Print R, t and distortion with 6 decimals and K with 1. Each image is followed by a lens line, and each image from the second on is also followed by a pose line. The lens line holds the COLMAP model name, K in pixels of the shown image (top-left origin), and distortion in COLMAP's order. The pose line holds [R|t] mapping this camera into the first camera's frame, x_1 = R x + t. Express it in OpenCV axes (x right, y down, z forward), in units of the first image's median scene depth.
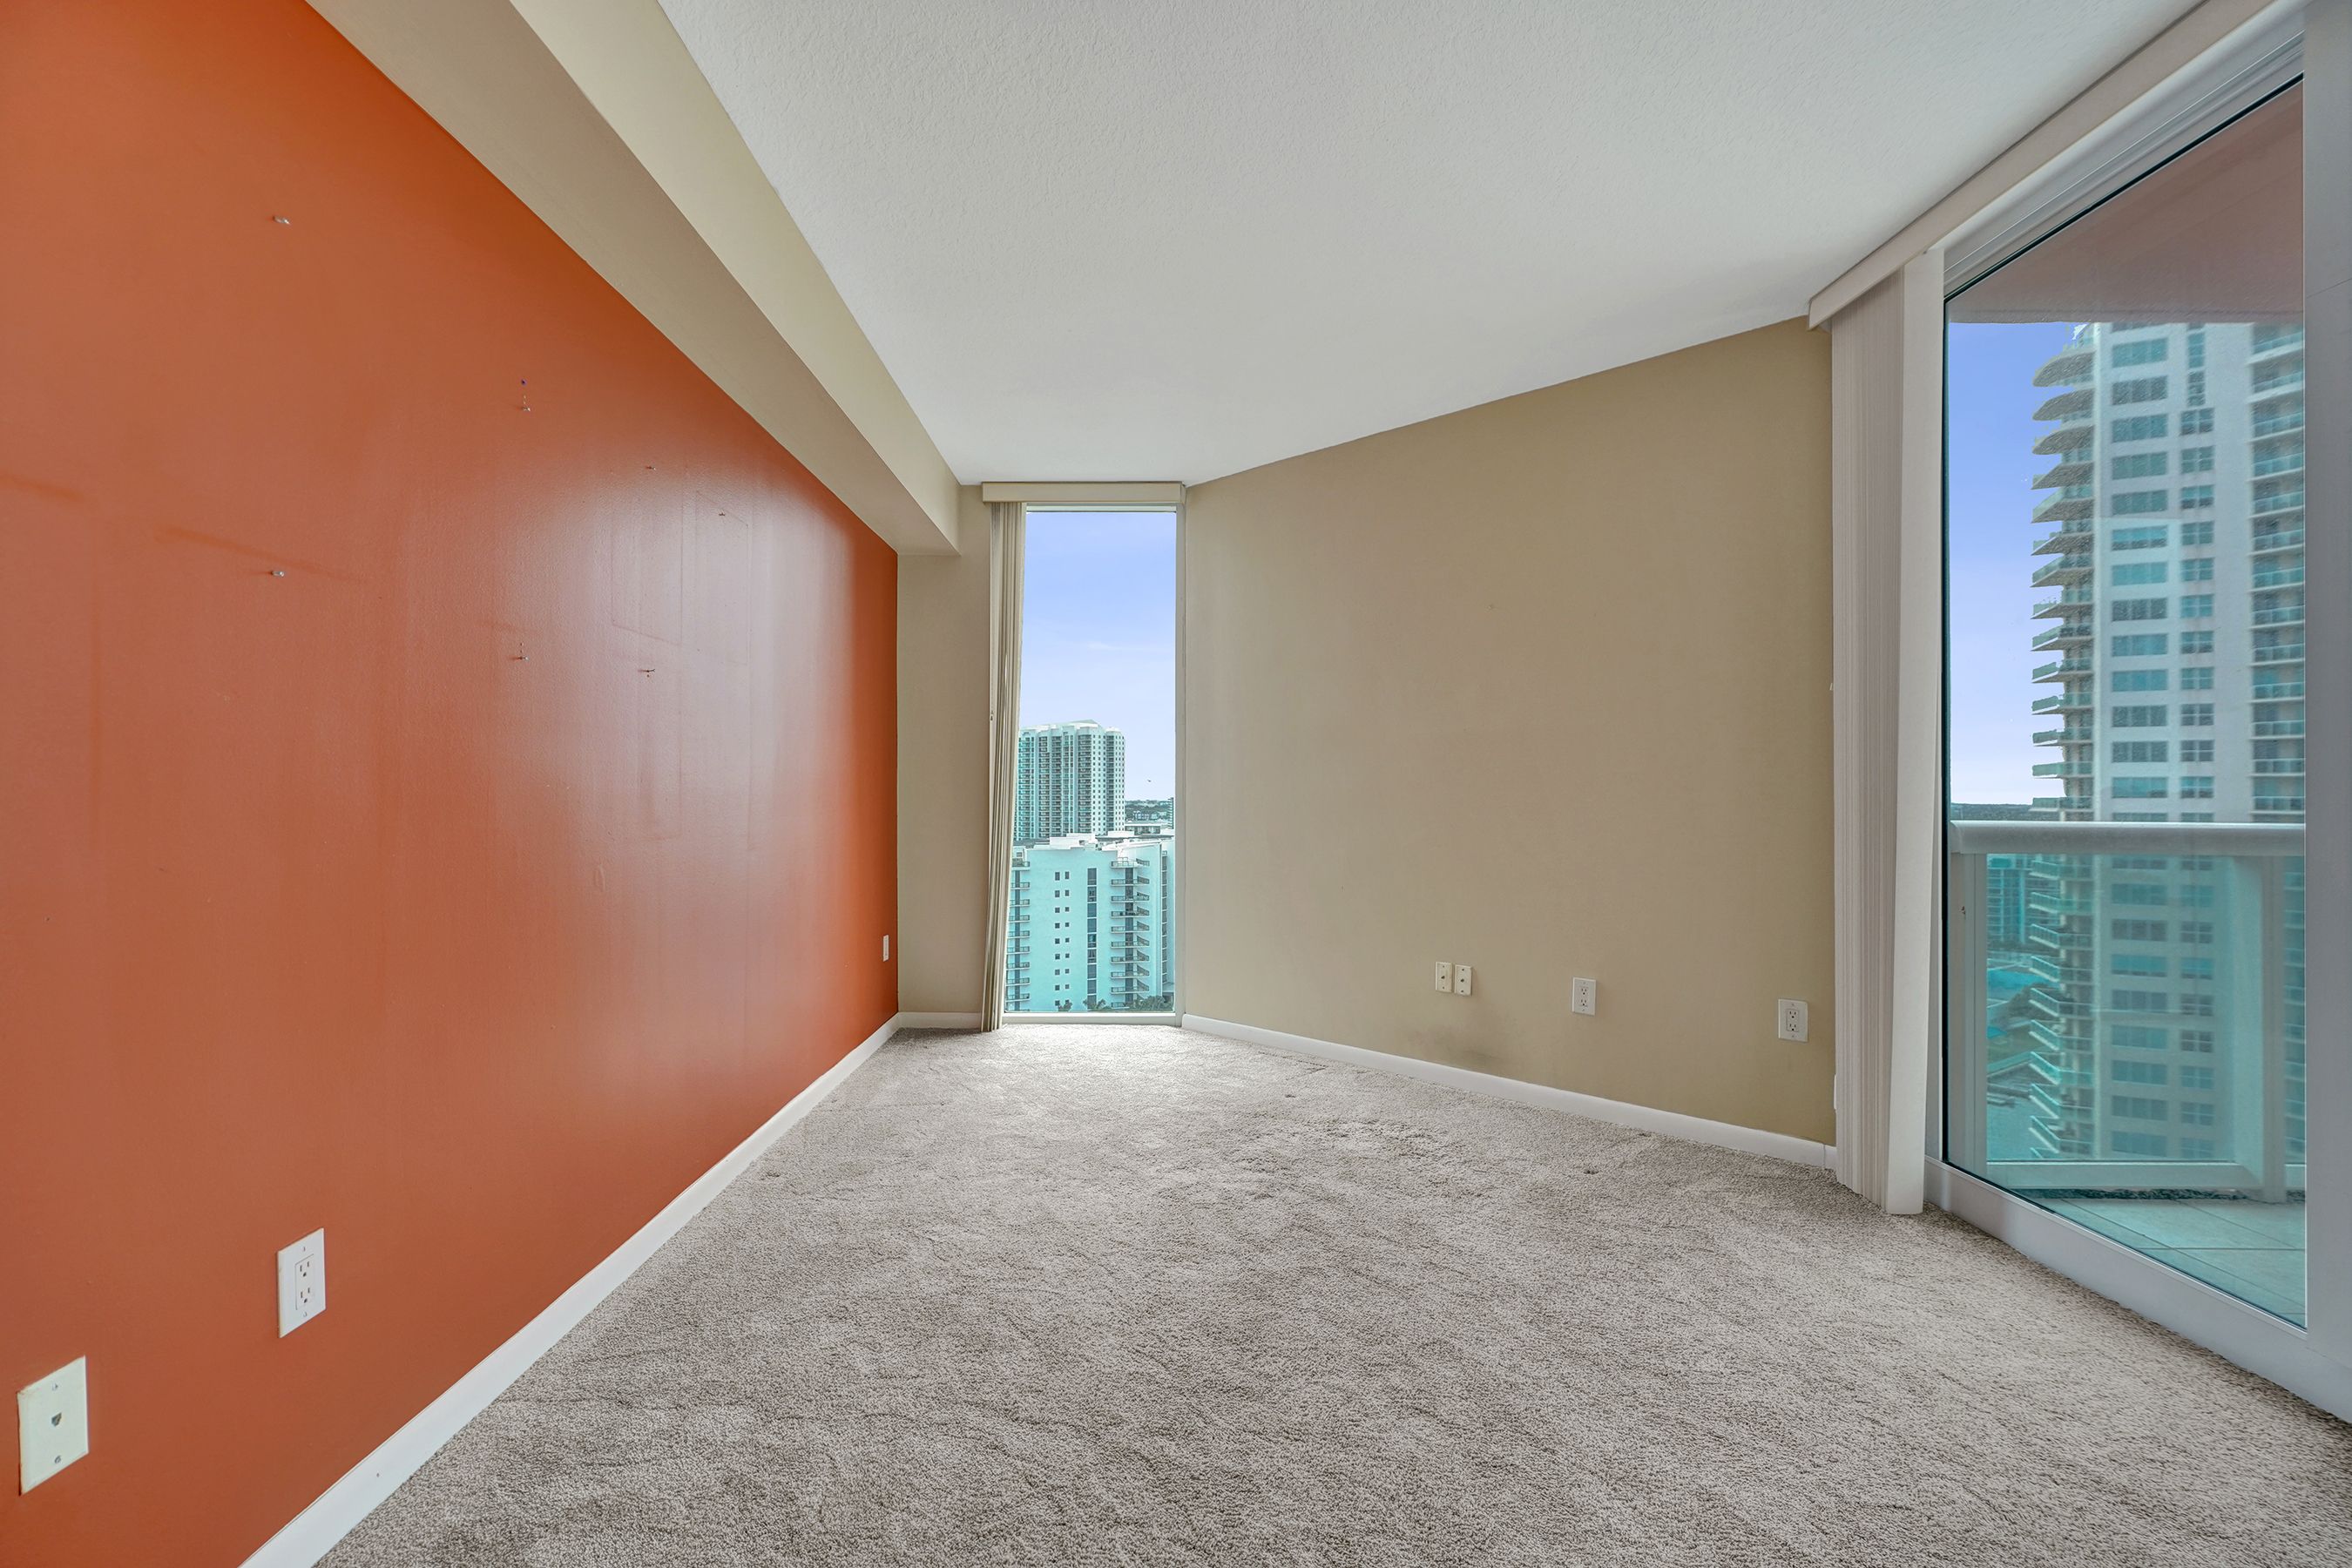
lens RADIAL K [[1046.1, 0, 1157.4], [0, 1046.1, 783.2], [0, 0, 1]] dist [-0.015608, 0.008782]
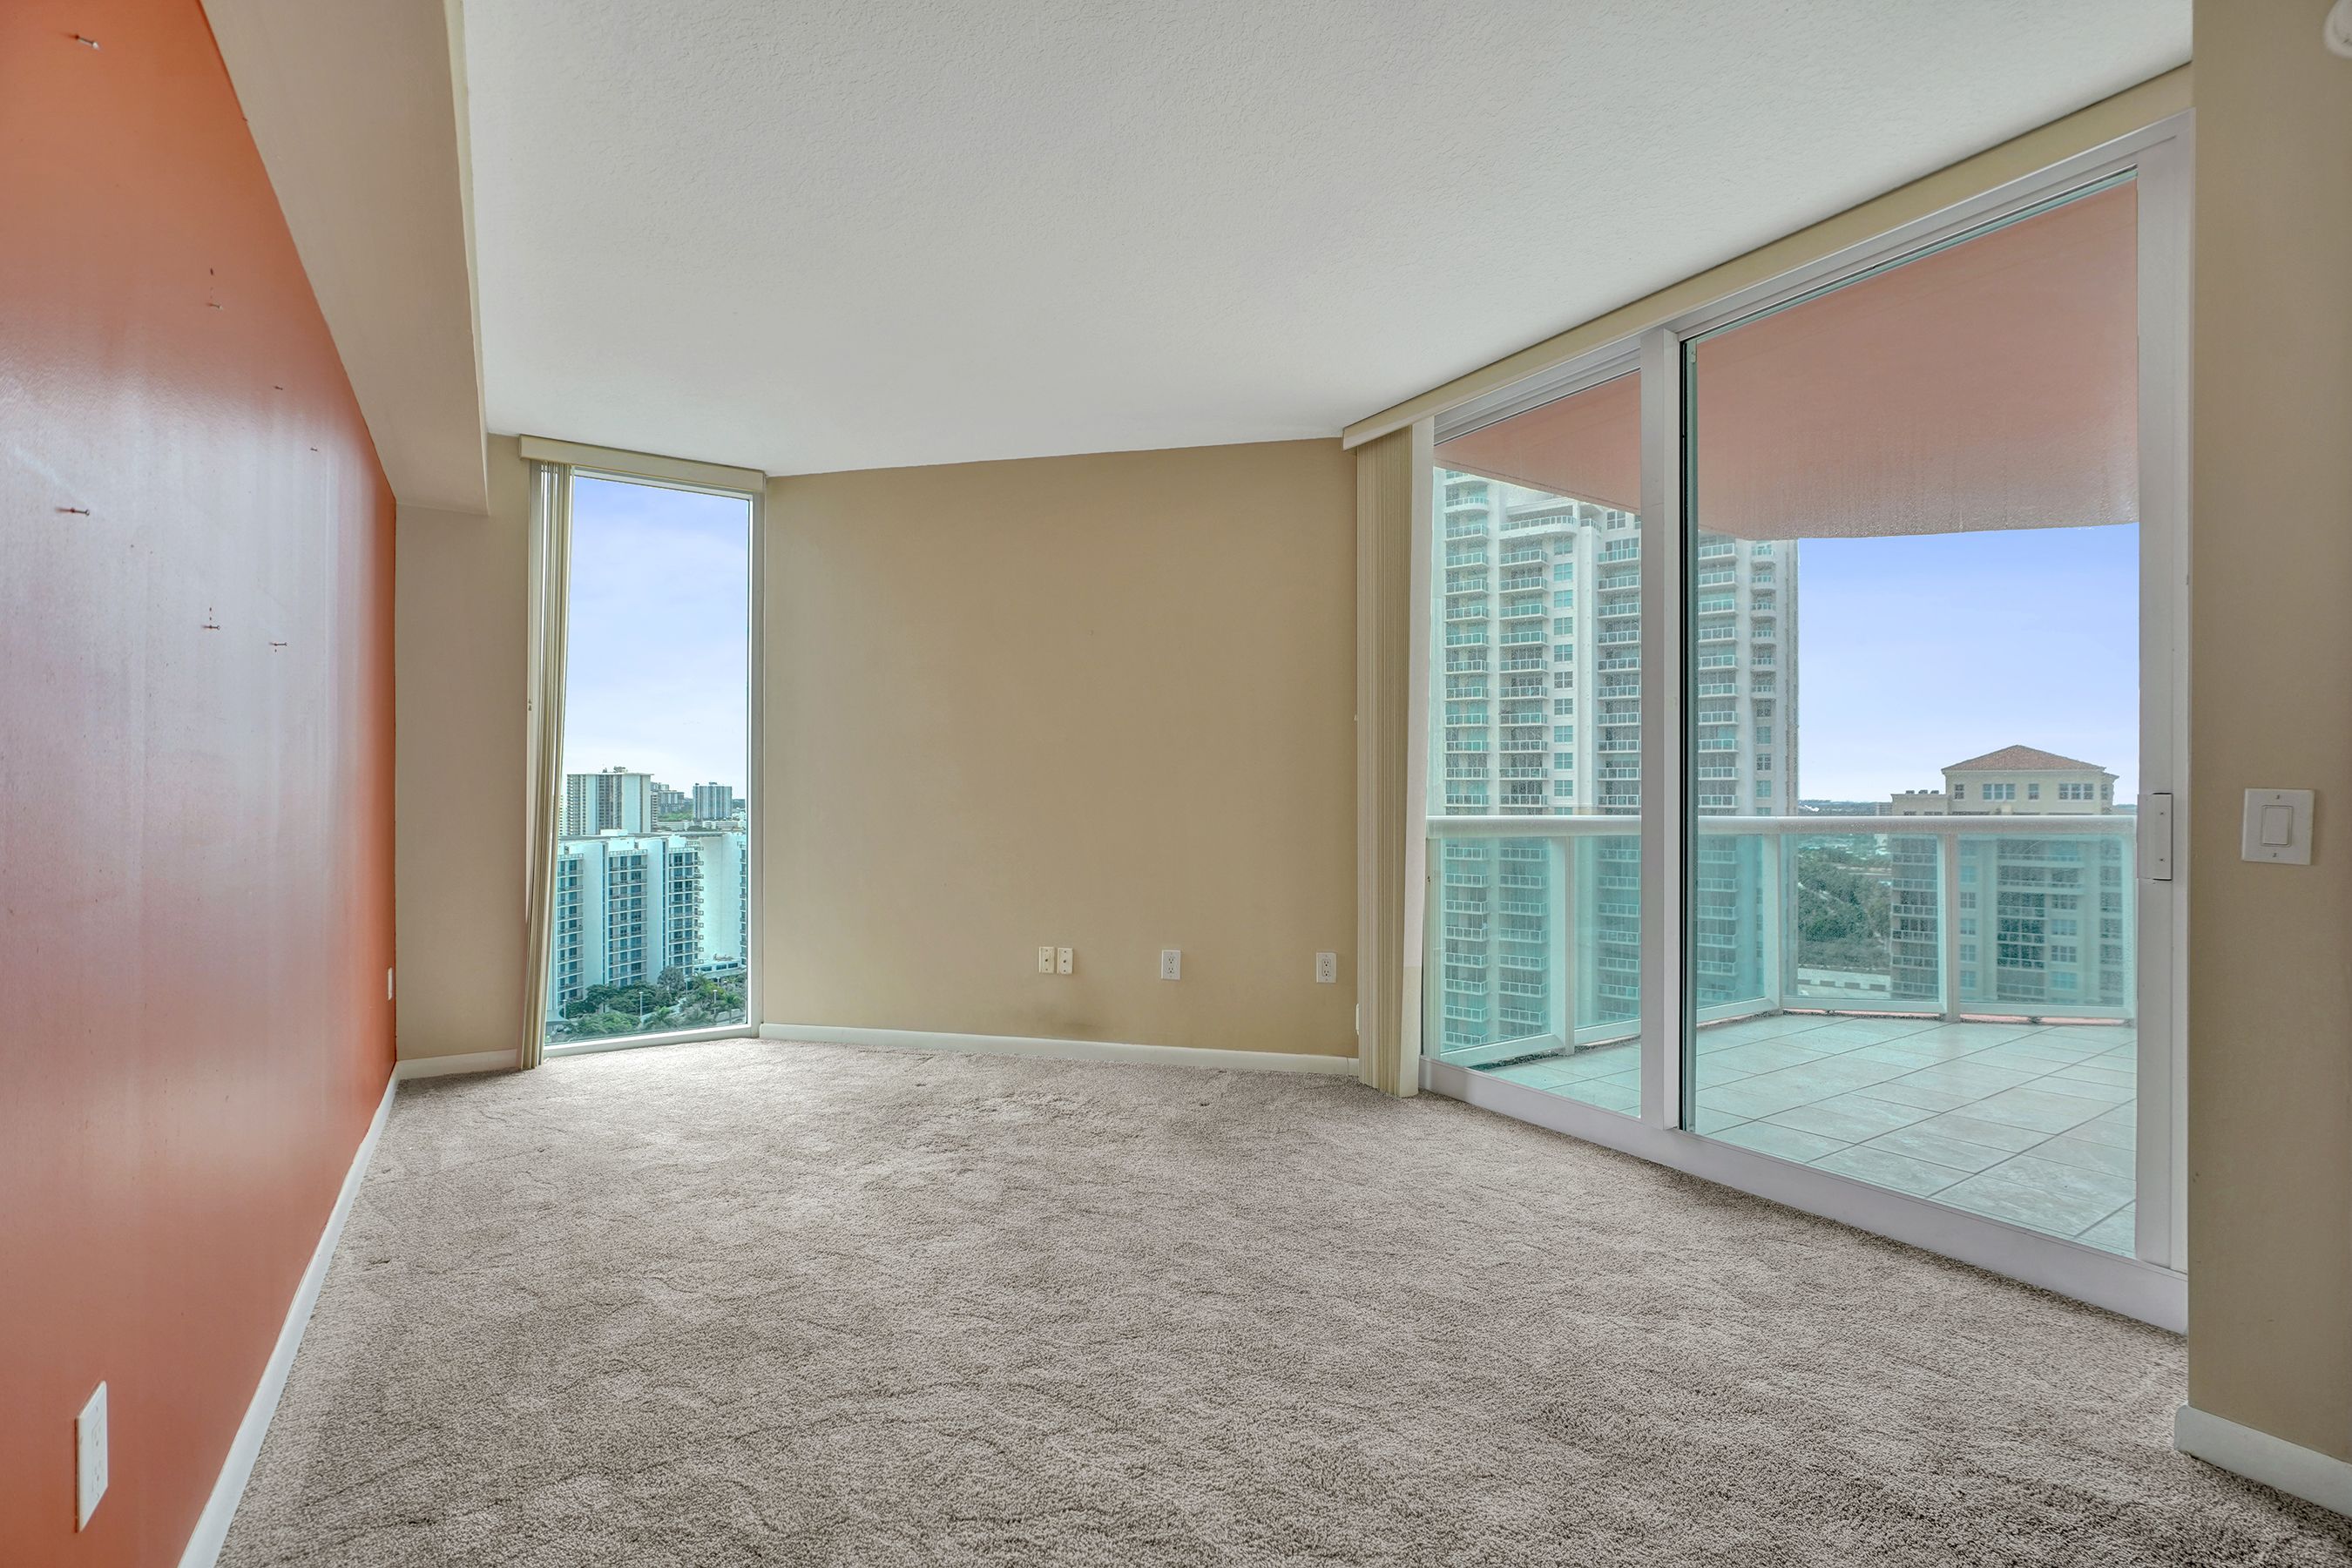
lens RADIAL K [[1055.2, 0, 1157.6], [0, 1055.2, 780.6], [0, 0, 1]] dist [-0.012026, 0.007421]
pose [[0.849743, 0.006609, 0.527156, -0.290391], [-0.006892, 0.999975, -0.001426, -0.007346], [-0.527152, -0.002421, 0.849768, -0.028346]]
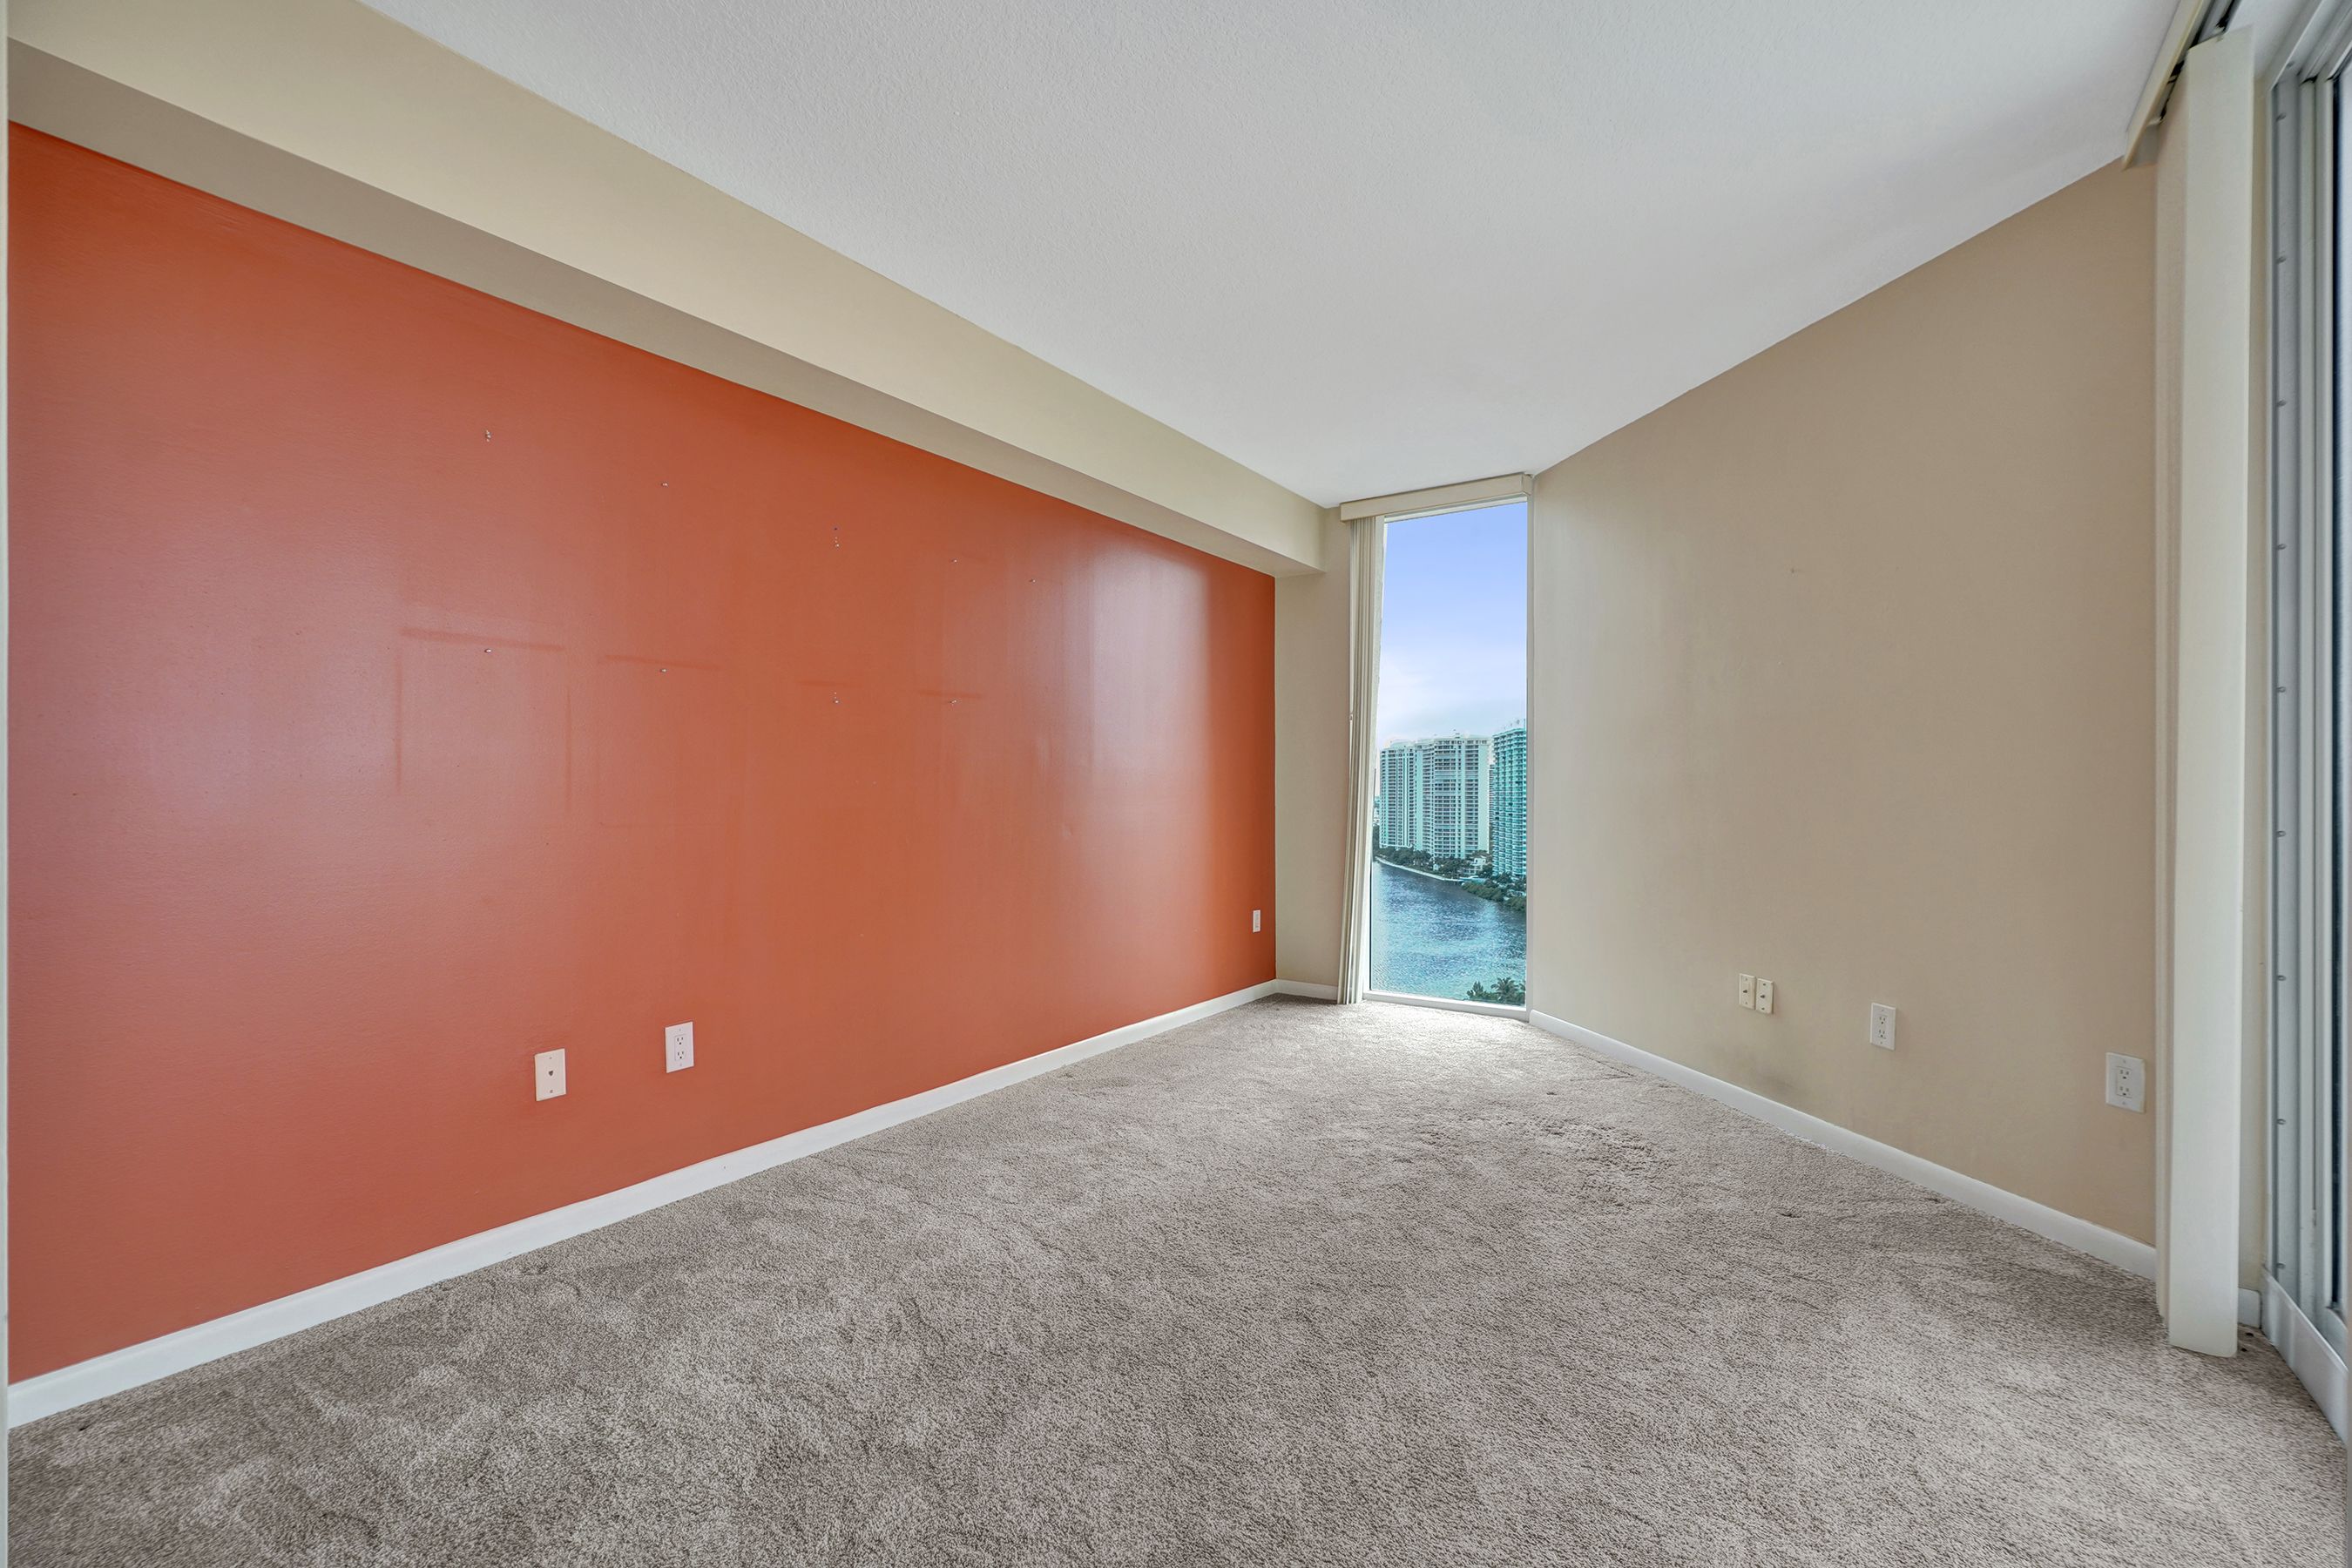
lens RADIAL K [[1044.6, 0, 1144.3], [0, 1044.6, 777.0], [0, 0, 1]] dist [-0.003292, 0.000752]
pose [[0.820197, -0.008644, -0.572016, 0.475550], [0.007239, 0.999963, -0.004730, 0.004797], [0.572035, -0.000261, 0.820229, -0.030137]]
